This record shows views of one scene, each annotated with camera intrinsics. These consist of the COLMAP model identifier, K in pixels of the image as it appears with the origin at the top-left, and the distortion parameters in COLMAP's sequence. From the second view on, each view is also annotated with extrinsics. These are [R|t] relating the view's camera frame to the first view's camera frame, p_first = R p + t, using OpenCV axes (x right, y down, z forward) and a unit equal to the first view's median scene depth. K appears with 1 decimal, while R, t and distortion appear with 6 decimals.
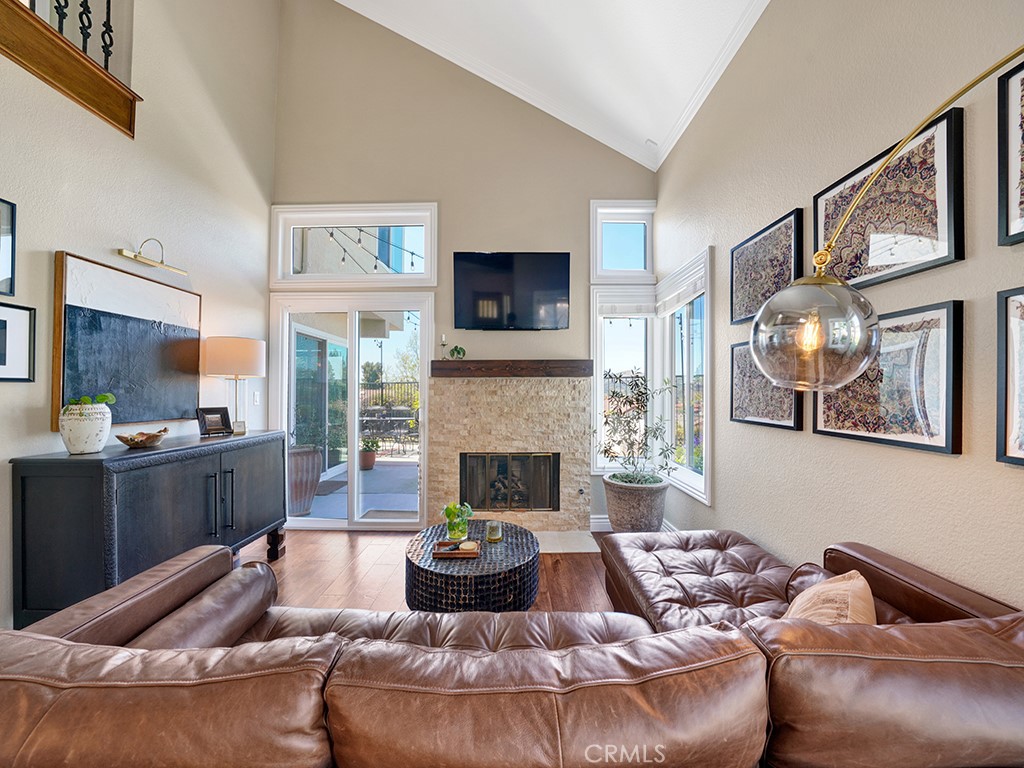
lens RADIAL K [[357.3, 0, 516.4], [0, 357.3, 389.2], [0, 0, 1]] dist [-0.023724, 0.002762]
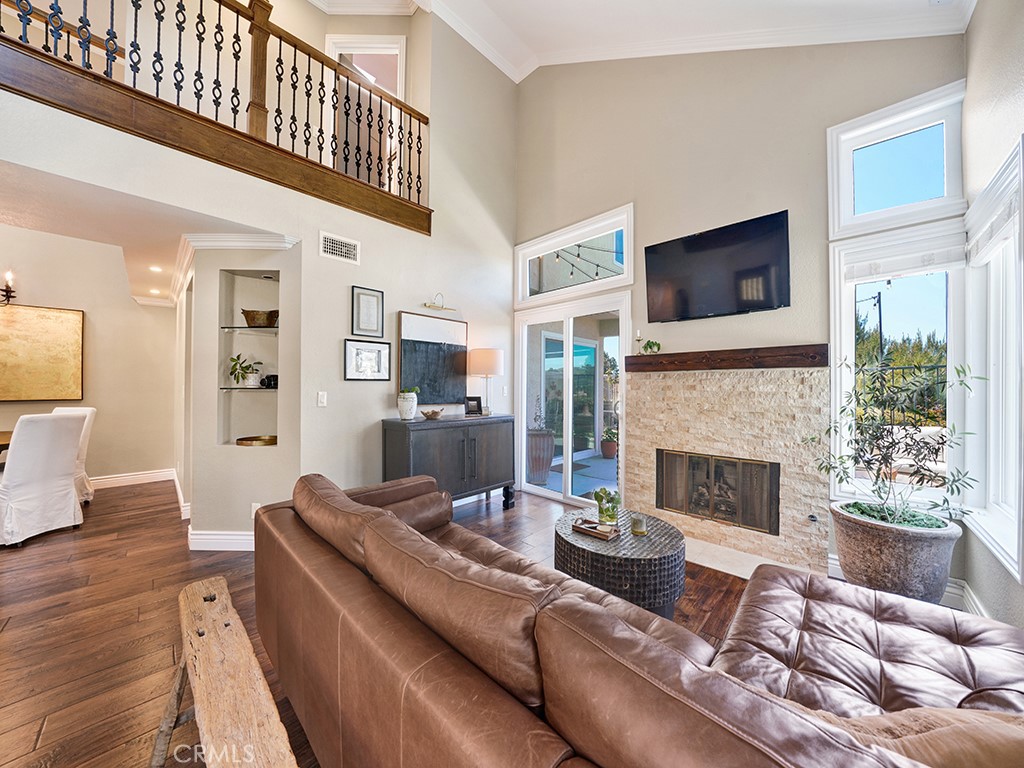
lens RADIAL K [[360.3, 0, 512.0], [0, 360.3, 384.0], [0, 0, 1]] dist [-0.021777, 0.002215]
pose [[0.717166, -0.002507, -0.696898, 0.328953], [0.001905, 0.999997, -0.001637, 0.001501], [0.696900, -0.000154, 0.717169, 0.016439]]
